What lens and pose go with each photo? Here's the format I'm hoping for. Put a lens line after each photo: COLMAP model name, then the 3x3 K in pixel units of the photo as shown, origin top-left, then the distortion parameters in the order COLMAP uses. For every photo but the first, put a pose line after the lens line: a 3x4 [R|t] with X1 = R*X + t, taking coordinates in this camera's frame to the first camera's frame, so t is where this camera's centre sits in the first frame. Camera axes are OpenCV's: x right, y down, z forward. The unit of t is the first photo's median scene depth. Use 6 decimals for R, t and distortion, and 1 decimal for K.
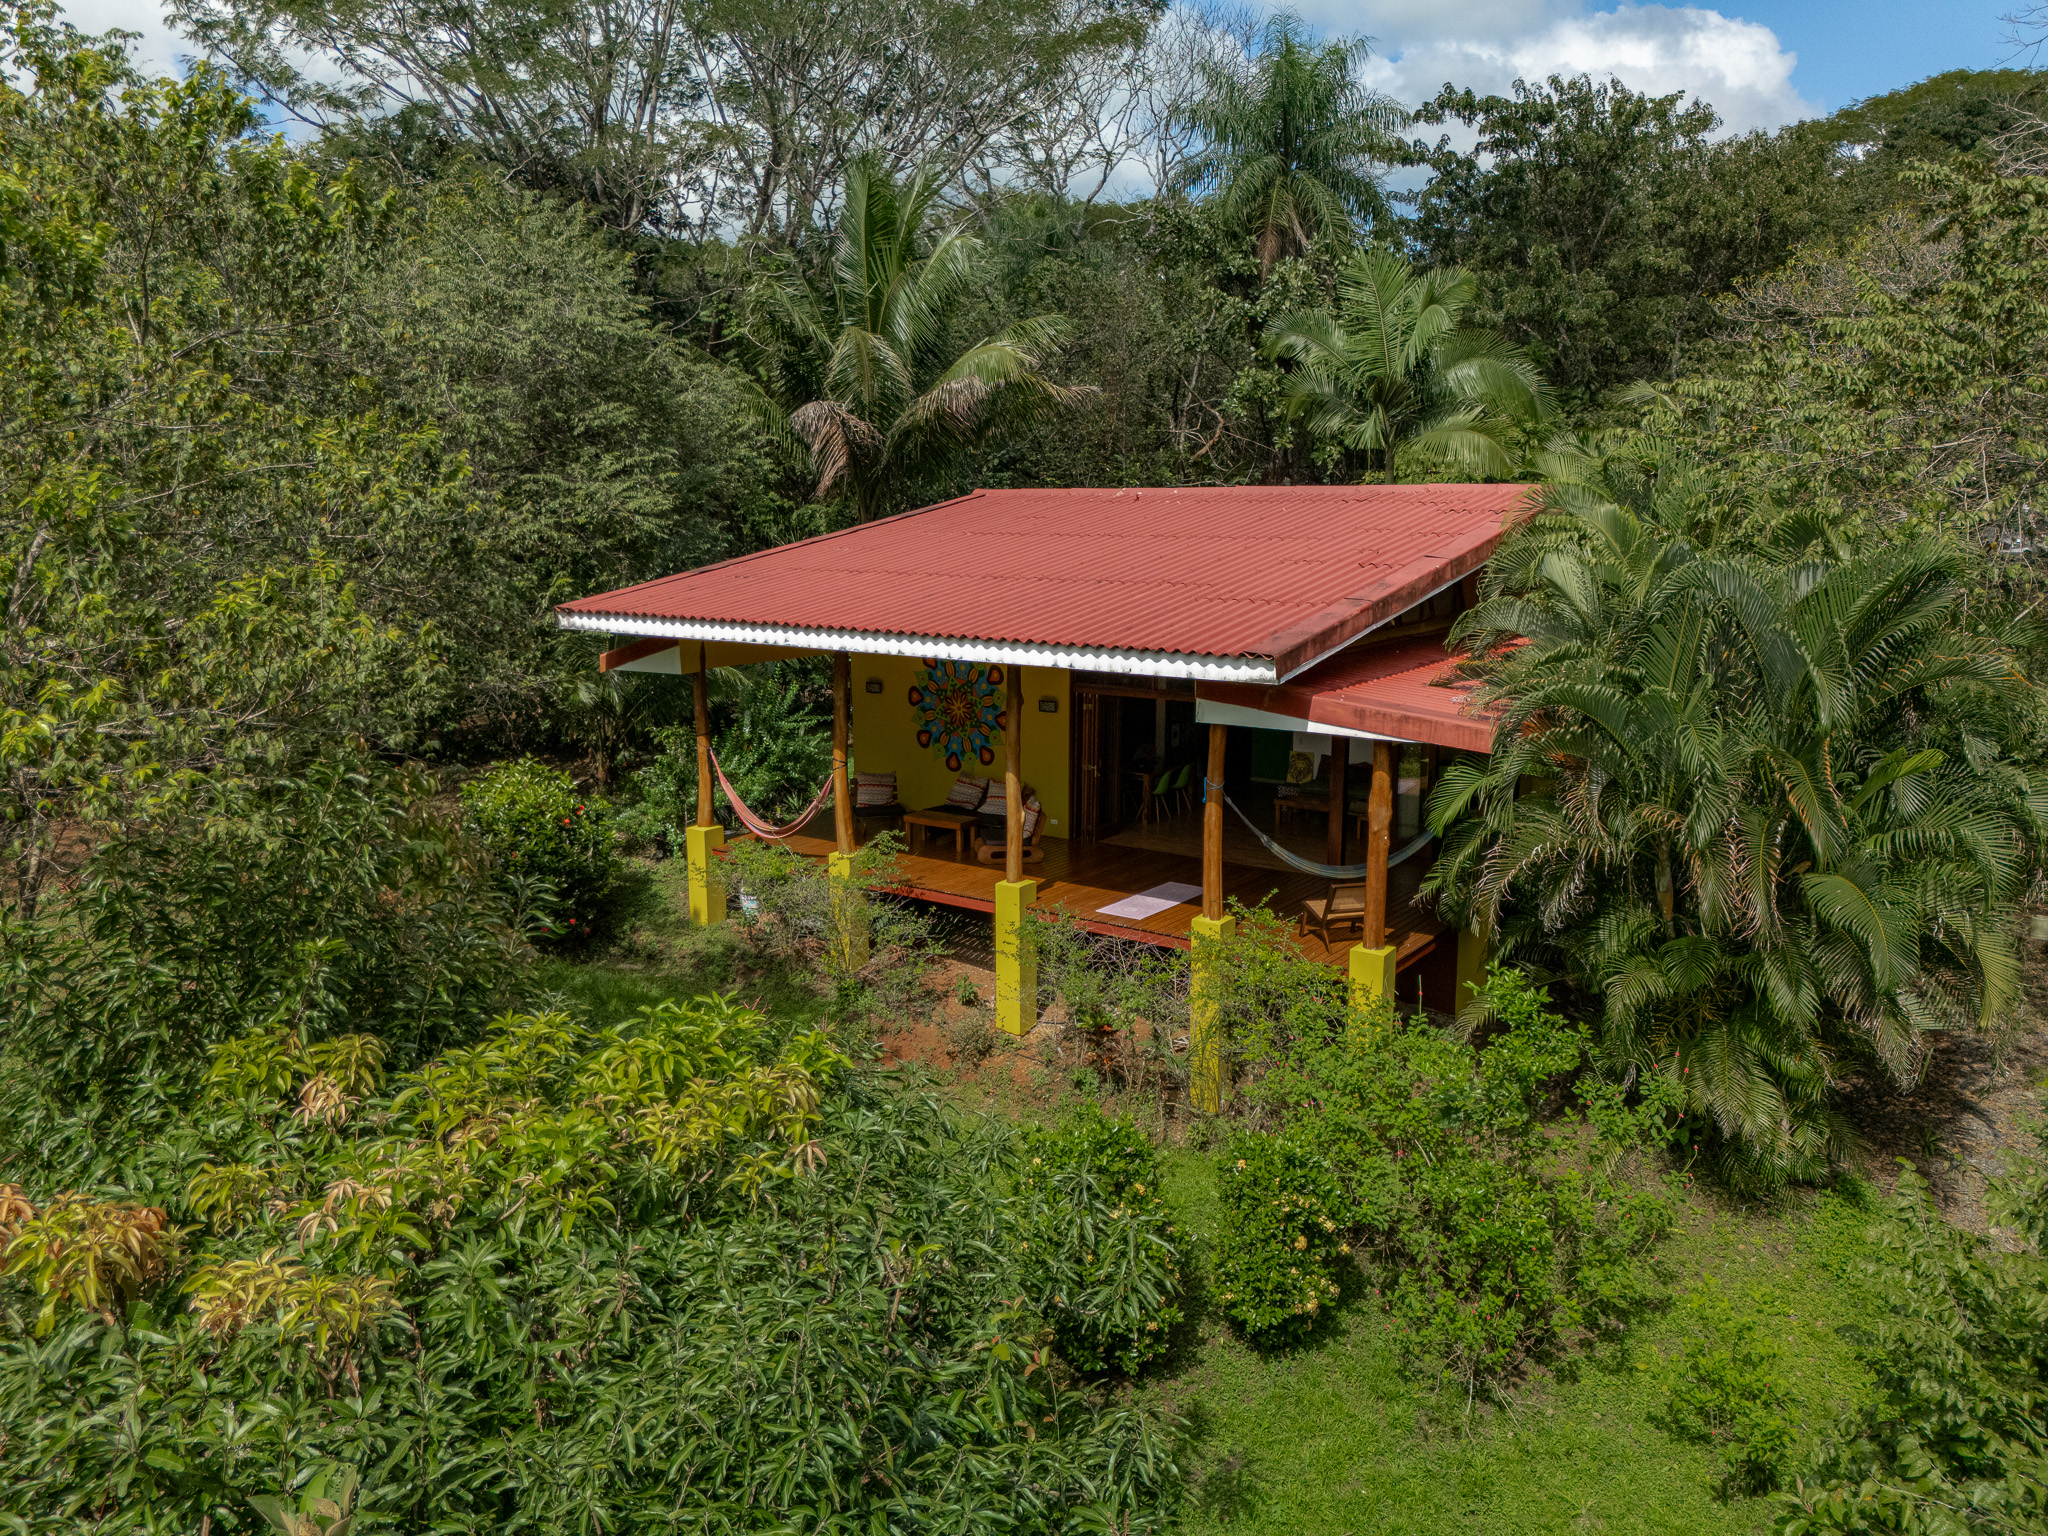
lens RADIAL K [[1468.9, 0, 1013.0], [0, 1468.9, 761.6], [0, 0, 1]] dist [0.033789, -0.020510]
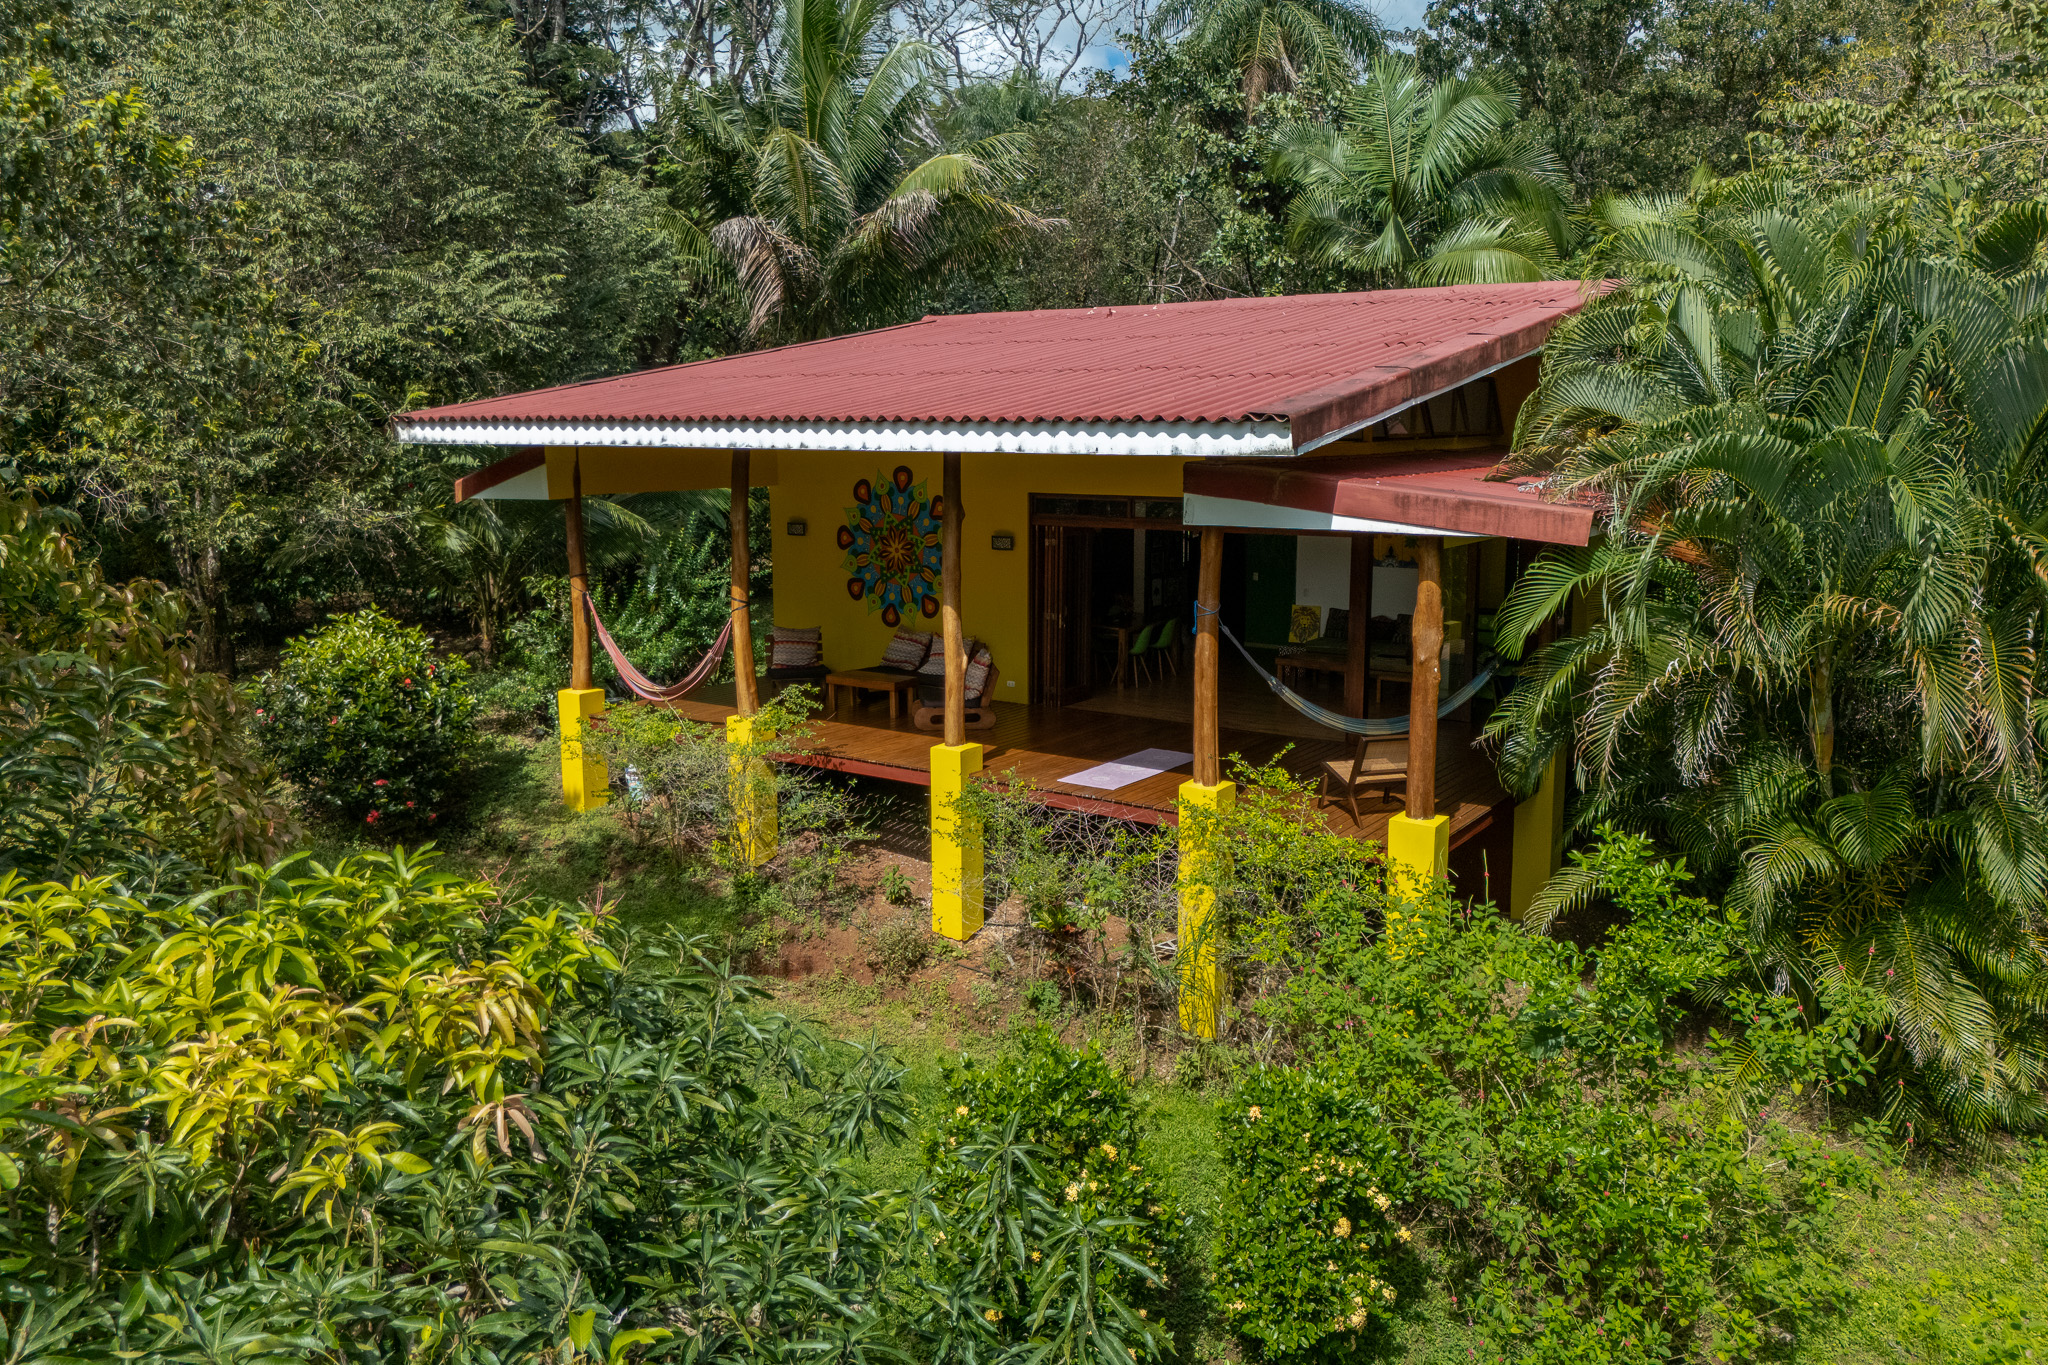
lens RADIAL K [[1479.3, 0, 1008.5], [0, 1479.3, 639.2], [0, 0, 1]] dist [0.018362, -0.008389]
pose [[0.999942, -0.003405, 0.010186, 0.024519], [0.003696, 0.999581, -0.028711, 0.052735], [-0.010084, 0.028747, 0.999536, 0.225485]]
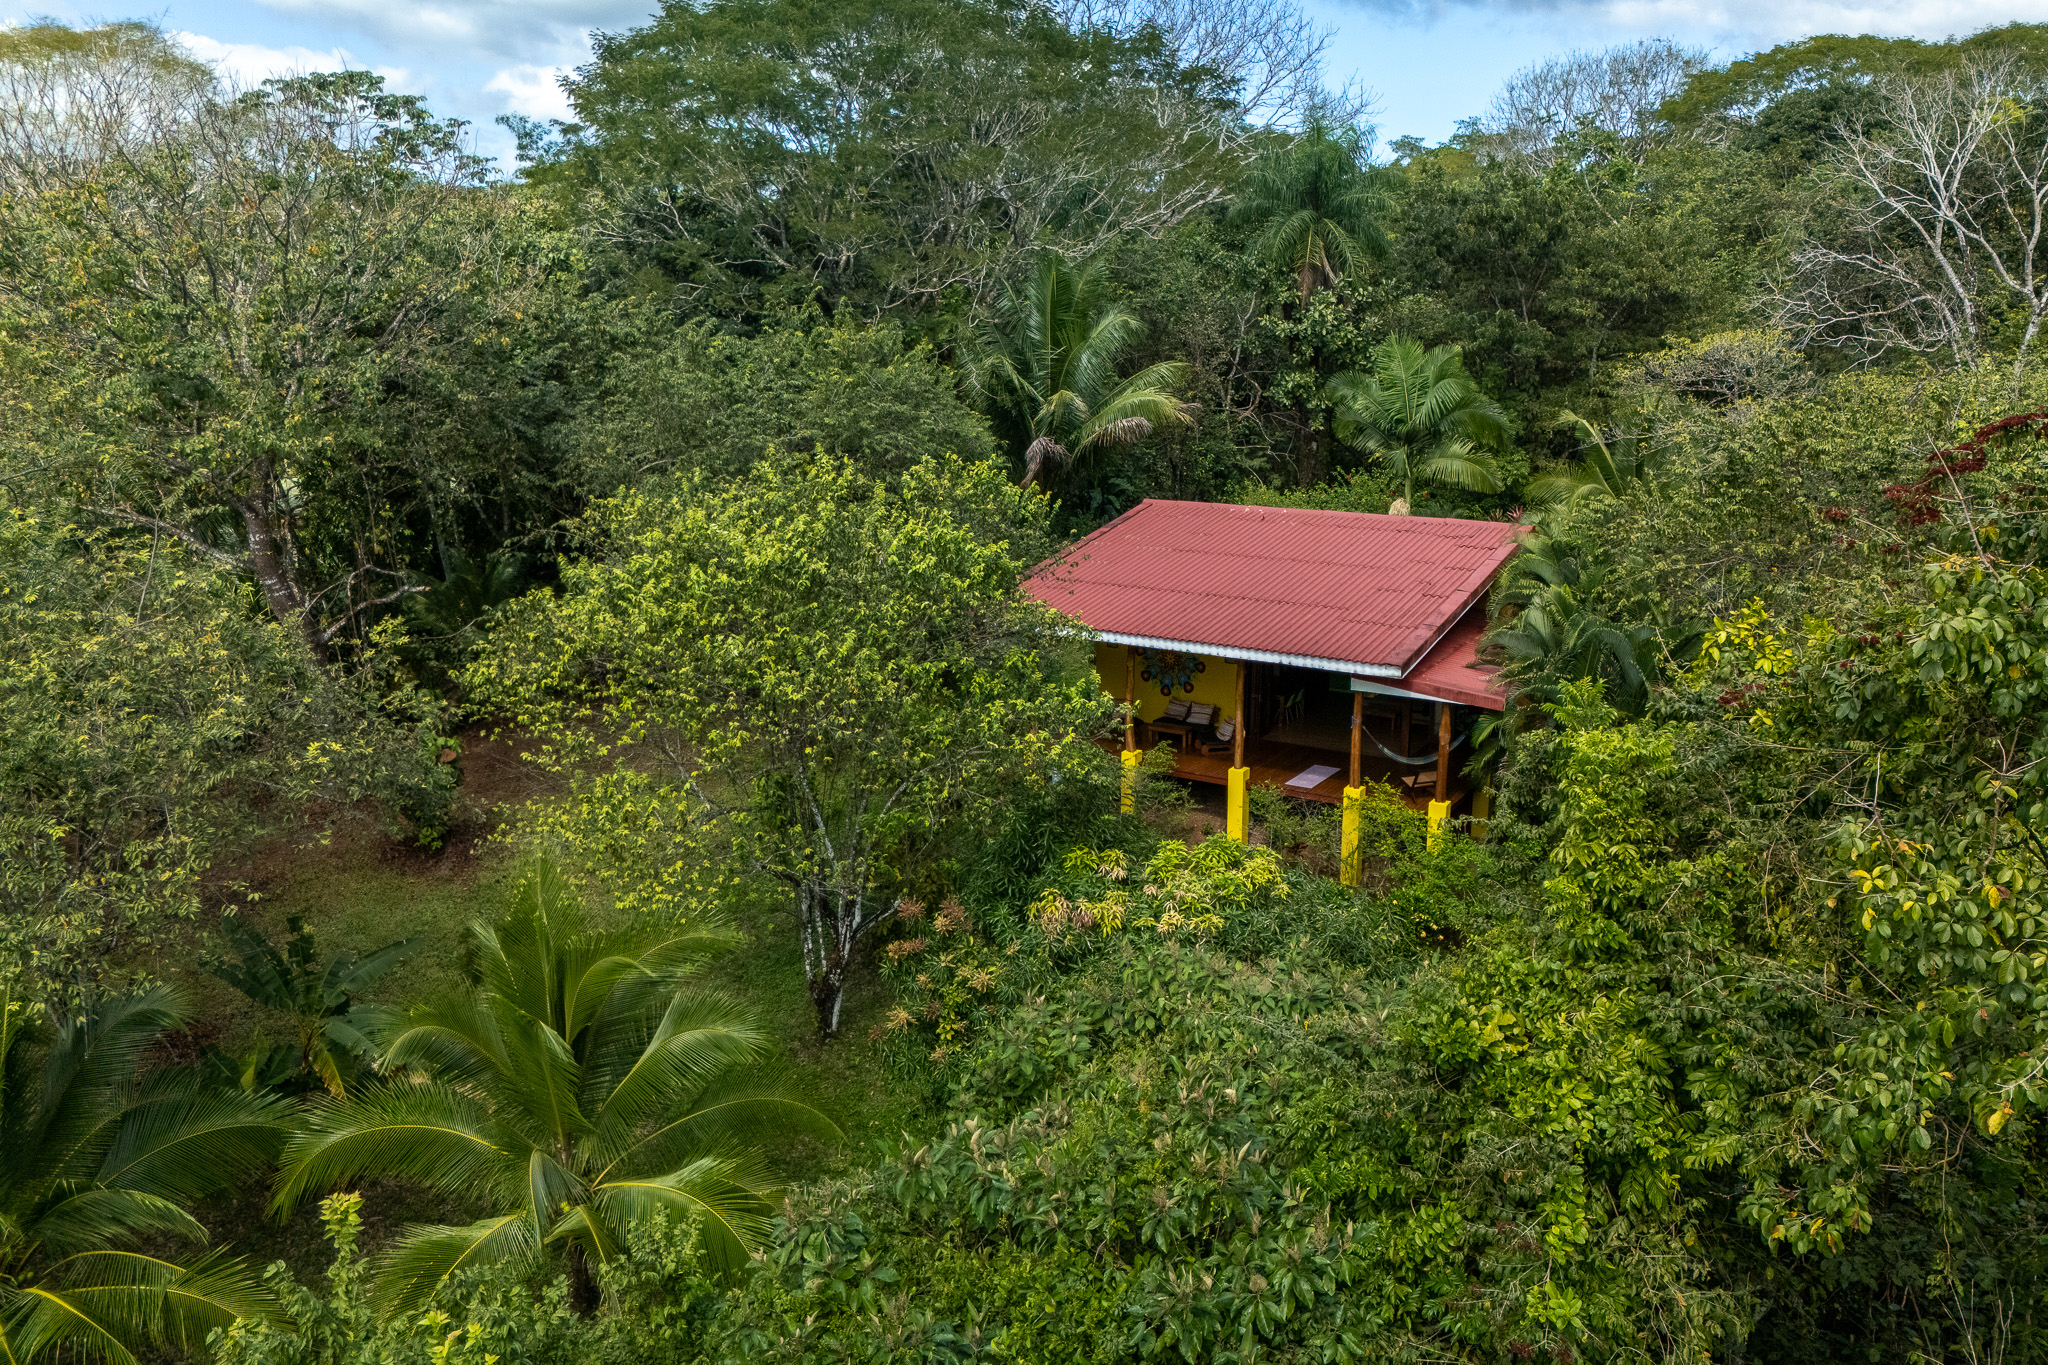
lens RADIAL K [[1479.3, 0, 1032.0], [0, 1479.3, 689.8], [0, 0, 1]] dist [0.018362, -0.008389]
pose [[0.998292, -0.022262, 0.054023, -0.395135], [0.018607, 0.997563, 0.067239, -0.162633], [-0.055388, -0.066119, 0.996273, -0.922084]]
